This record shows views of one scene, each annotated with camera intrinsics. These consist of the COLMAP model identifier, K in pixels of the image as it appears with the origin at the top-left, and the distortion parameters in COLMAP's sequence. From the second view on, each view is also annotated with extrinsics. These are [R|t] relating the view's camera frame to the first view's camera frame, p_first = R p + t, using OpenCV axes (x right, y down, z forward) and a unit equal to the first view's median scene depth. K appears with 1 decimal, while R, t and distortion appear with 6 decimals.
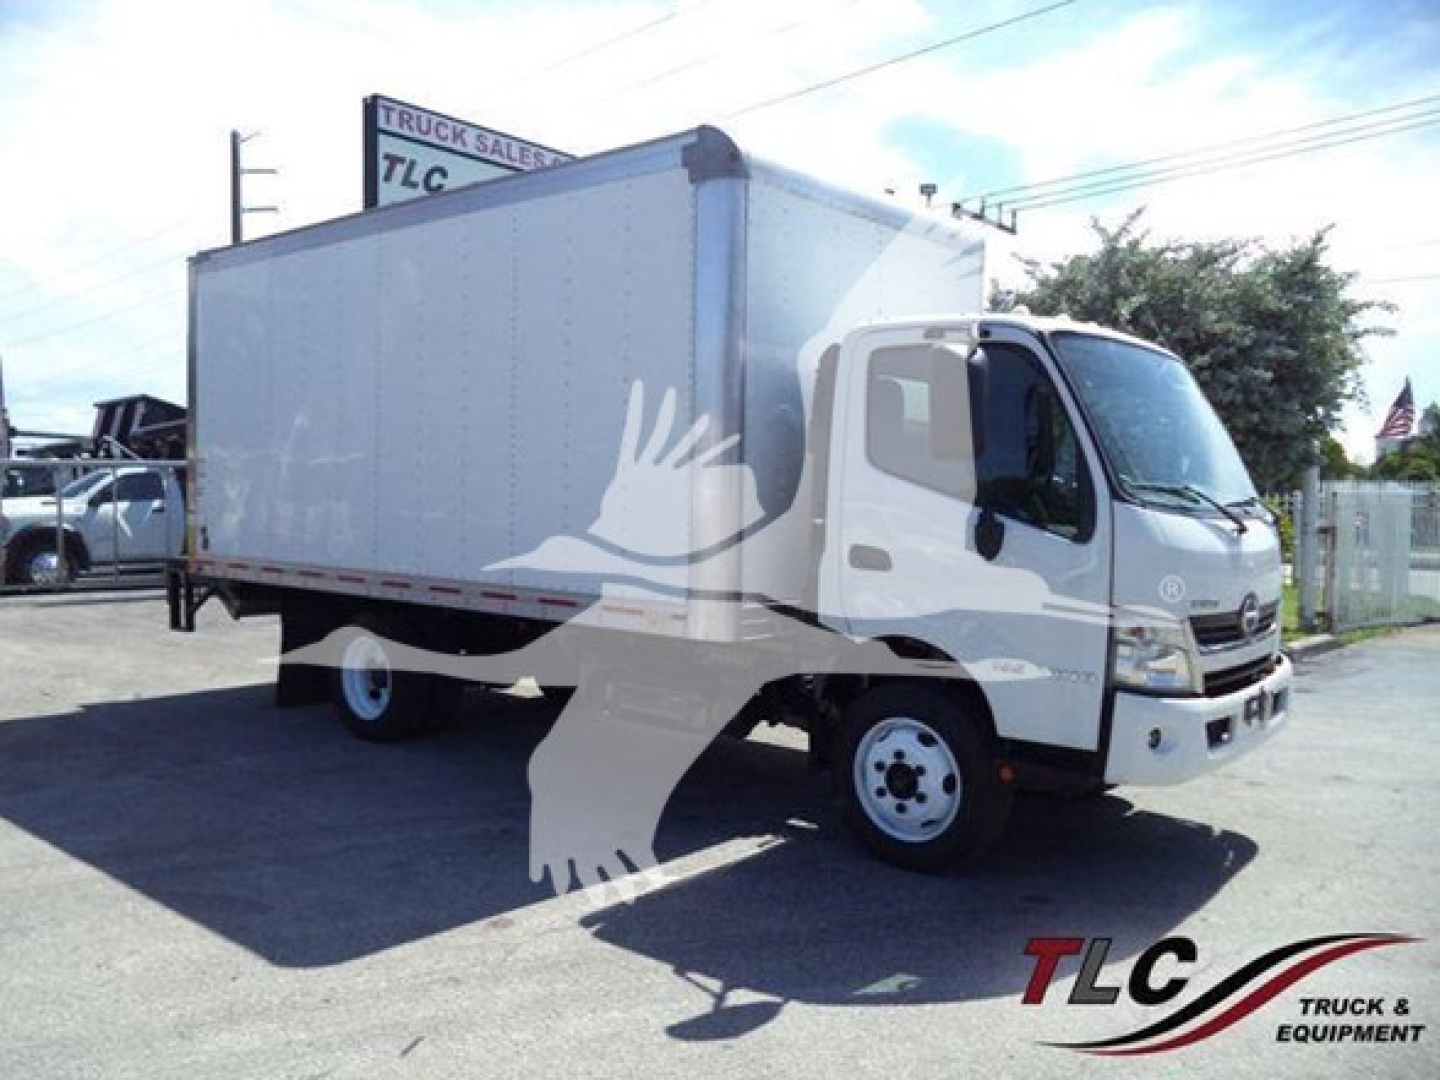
lens RADIAL K [[1151.9, 0, 708.2], [0, 1151.9, 544.7], [0, 0, 1]] dist [-0.013103, -0.021026]
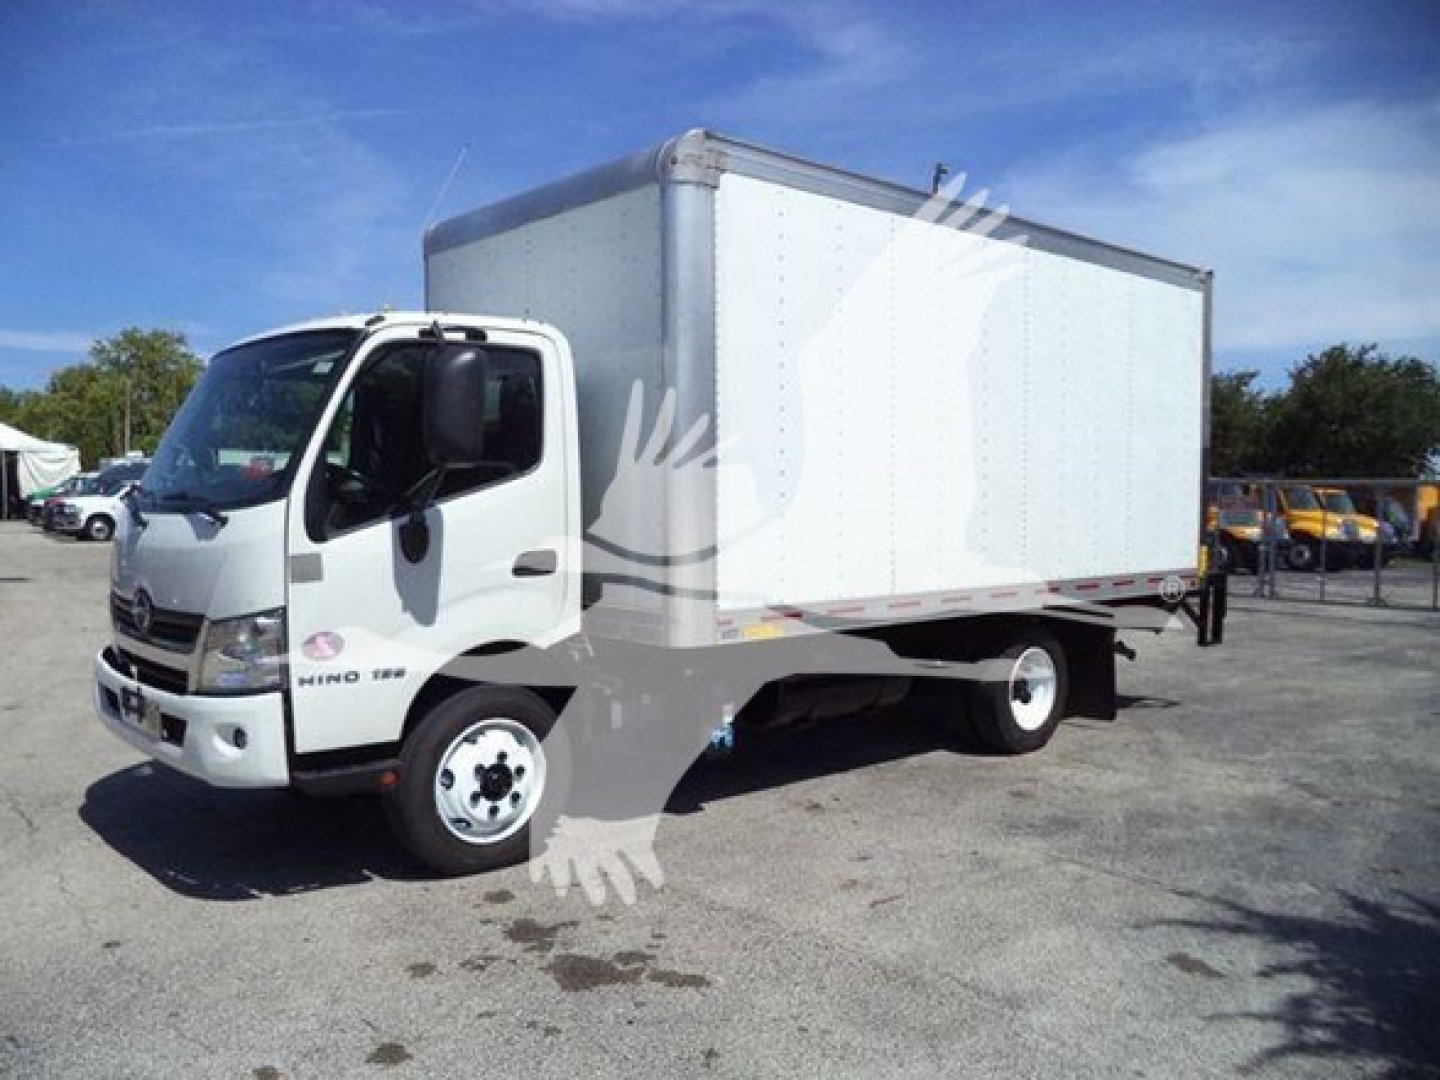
lens RADIAL K [[1151.9, 0, 723.1], [0, 1151.9, 537.8], [0, 0, 1]] dist [-0.013103, -0.021026]
pose [[-0.115920, 0.020586, -0.993045, 1.195999], [-0.053204, 0.998221, 0.026904, -0.046948], [0.991833, 0.055953, -0.114618, 1.377873]]
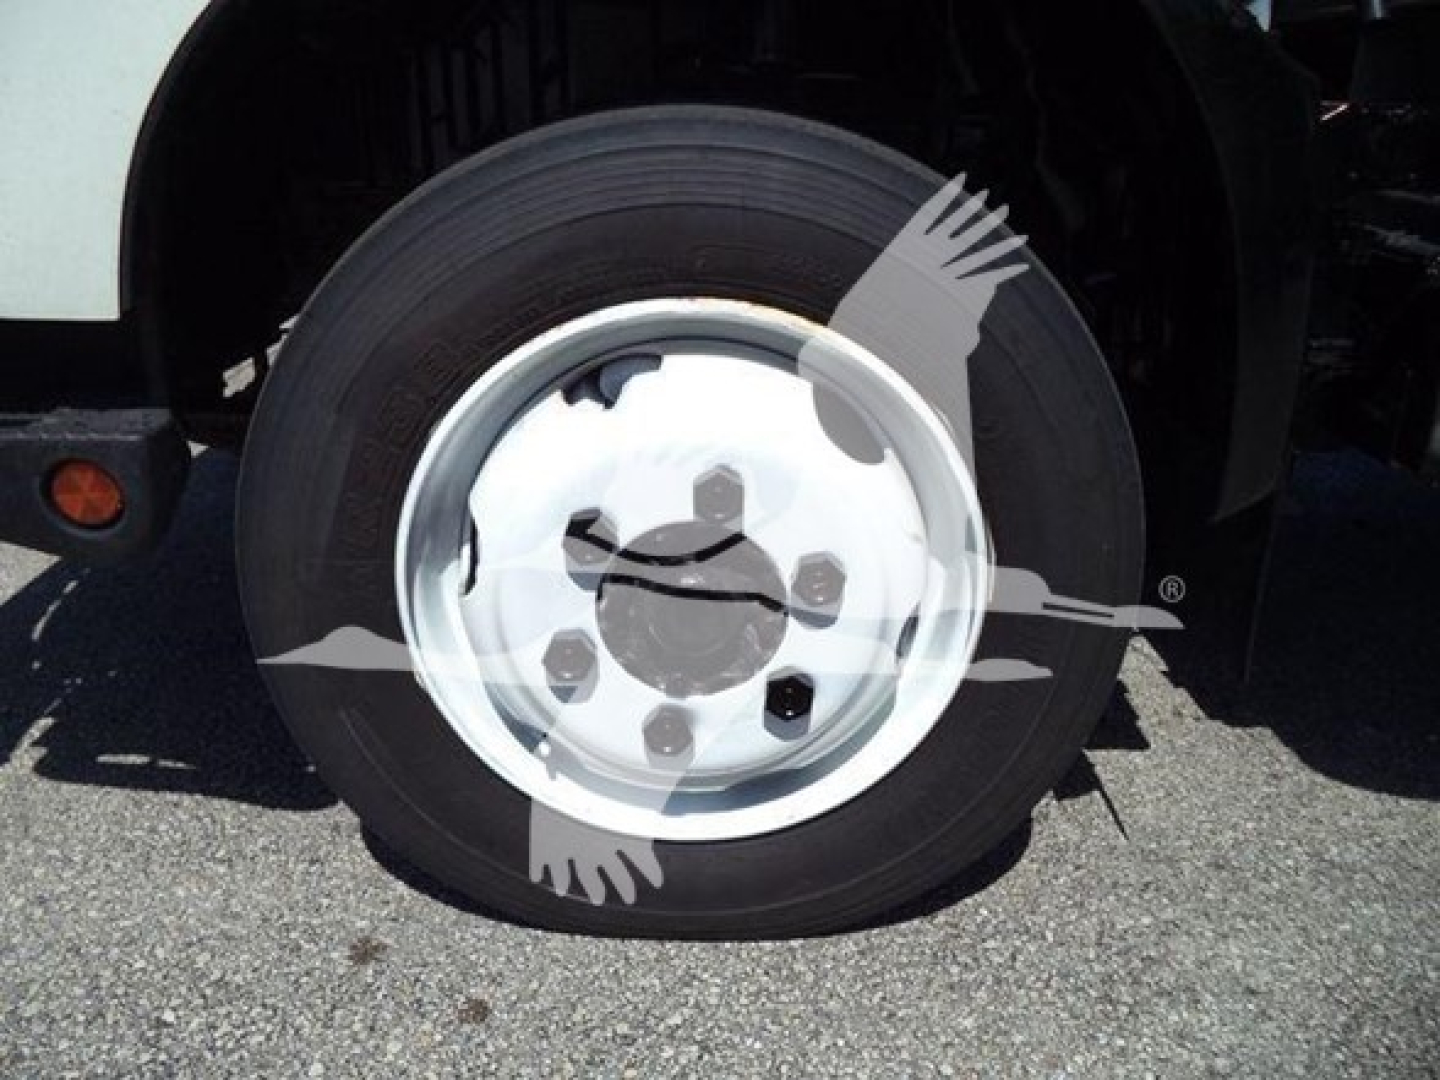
lens RADIAL K [[1151.9, 0, 719.7], [0, 1151.9, 532.1], [0, 0, 1]] dist [-0.013103, -0.021026]
pose [[-0.739474, 0.215845, -0.637643, 0.474696], [-0.064849, 0.919958, 0.386617, 0.087818], [0.670054, 0.327244, -0.666288, 1.238324]]
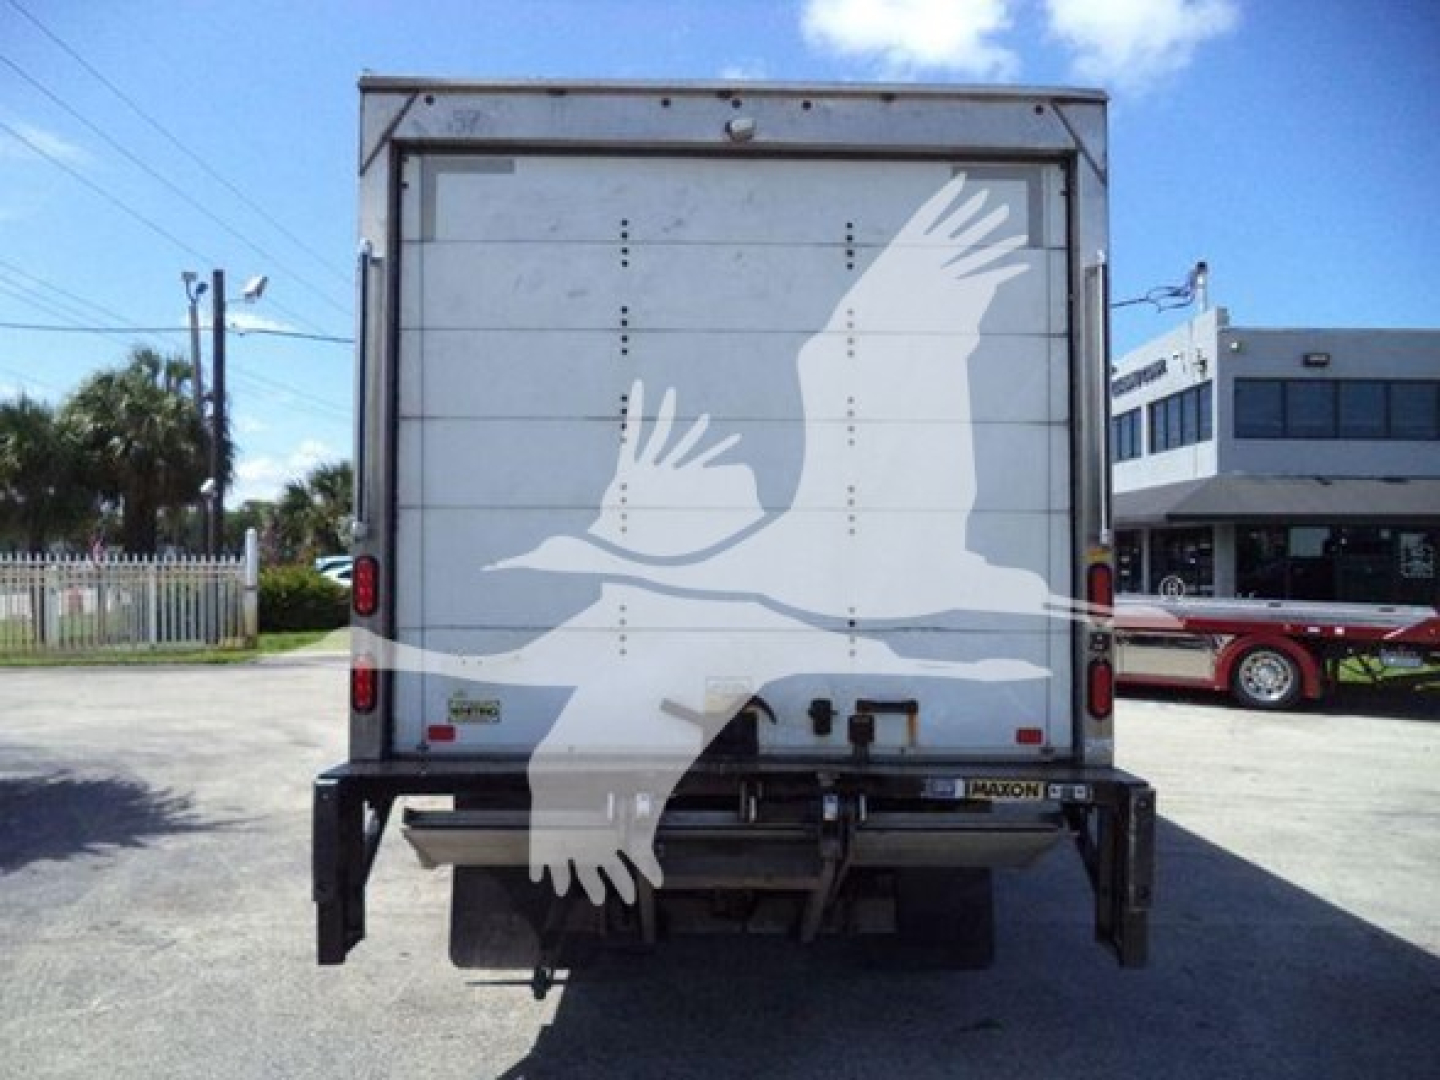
lens RADIAL K [[1151.9, 0, 732.1], [0, 1151.9, 524.7], [0, 0, 1]] dist [-0.013103, -0.021026]
pose [[-0.684486, 0.016482, 0.728840, -1.016435], [0.016040, 0.999843, -0.007547, -0.117359], [-0.728850, 0.006525, -0.684642, 2.126593]]
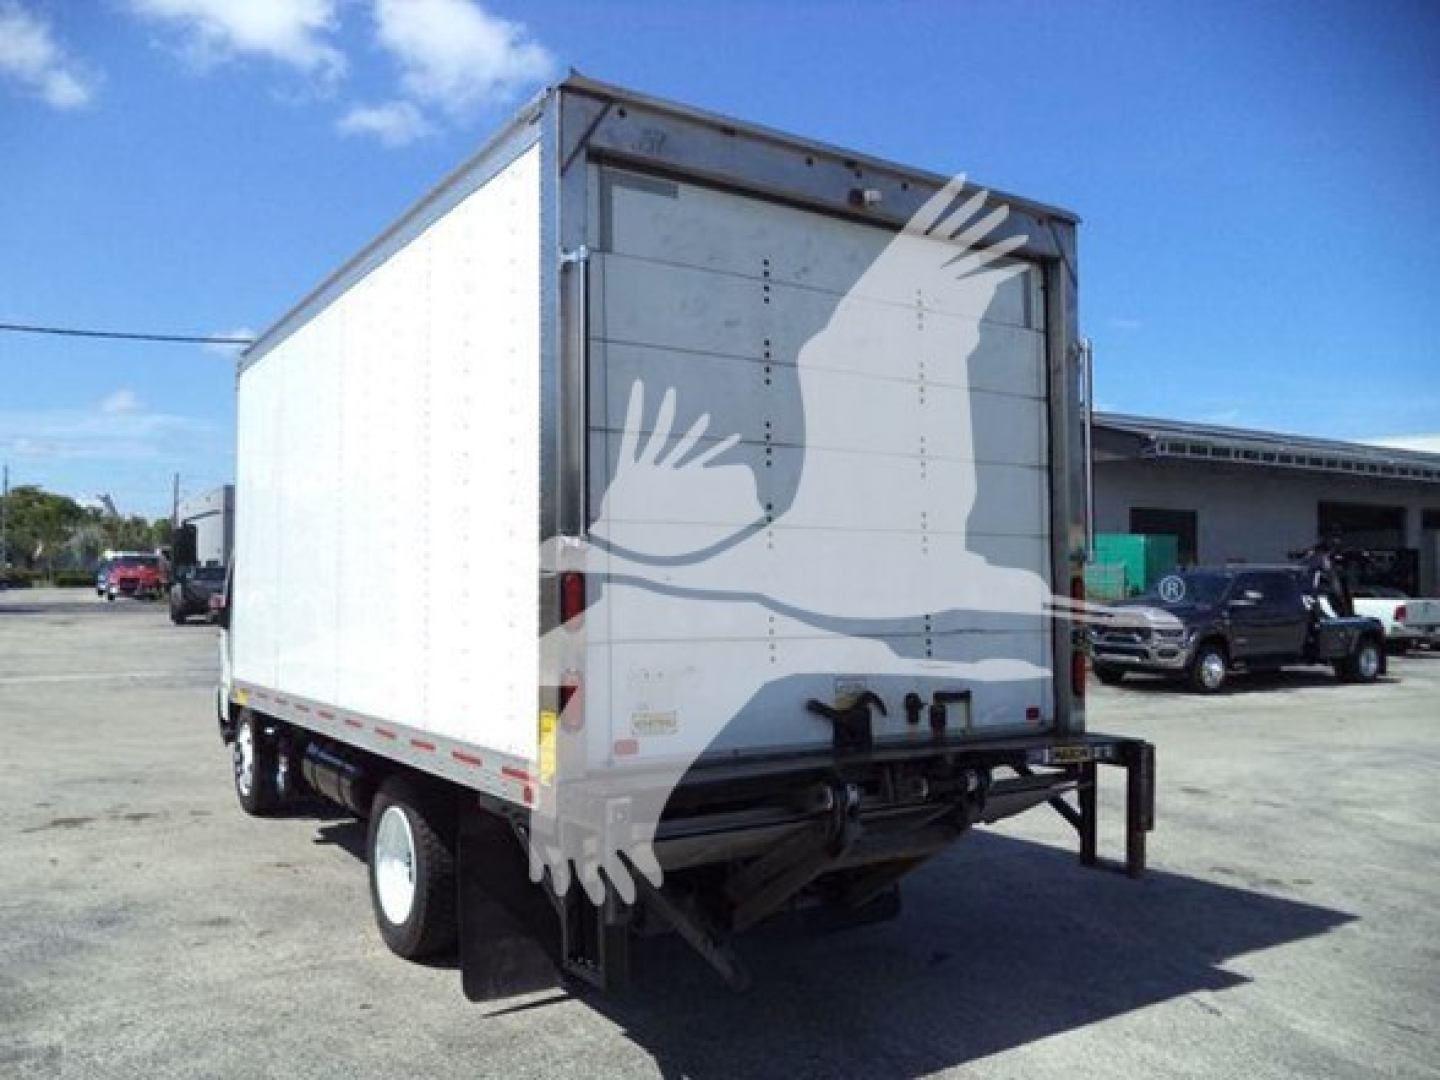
lens RADIAL K [[1151.9, 0, 720.7], [0, 1151.9, 530.2], [0, 0, 1]] dist [-0.013103, -0.021026]
pose [[-0.967296, 0.000391, 0.253651, -0.633936], [-0.001597, 0.999970, -0.007631, -0.125220], [-0.253646, -0.007787, -0.967266, 2.428057]]
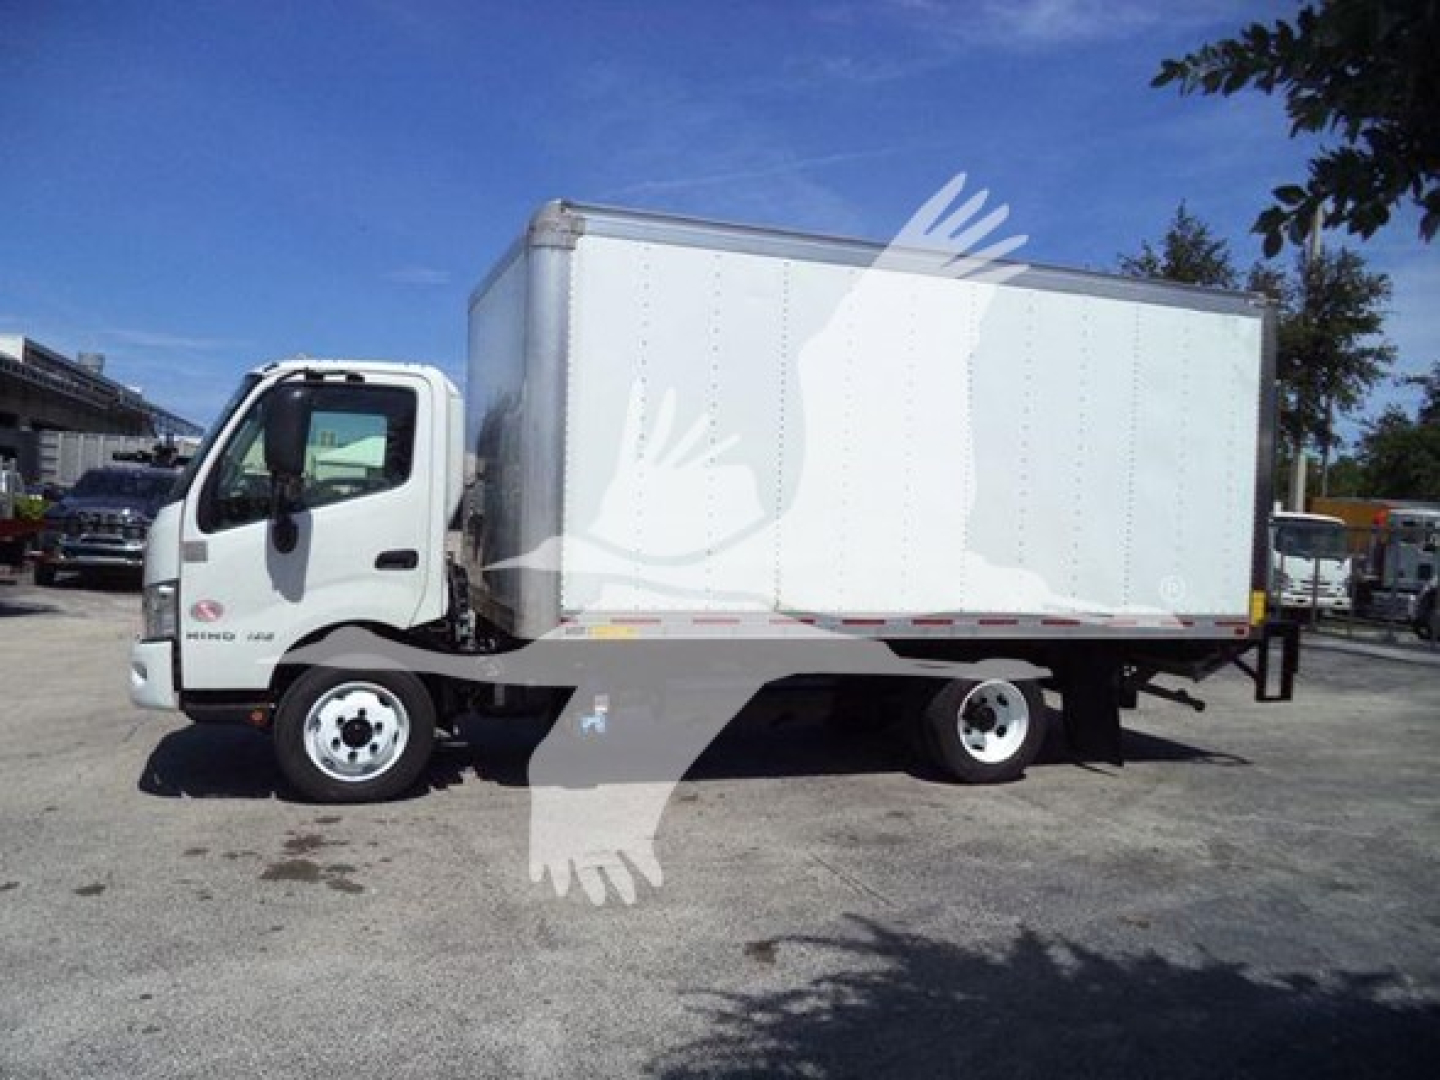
lens RADIAL K [[1151.9, 0, 726.7], [0, 1151.9, 540.6], [0, 0, 1]] dist [-0.013103, -0.021026]
pose [[-0.467010, -0.018043, -0.884068, 1.157714], [-0.088139, 0.995763, 0.026237, -0.070066], [0.879848, 0.090174, -0.466621, 1.908886]]
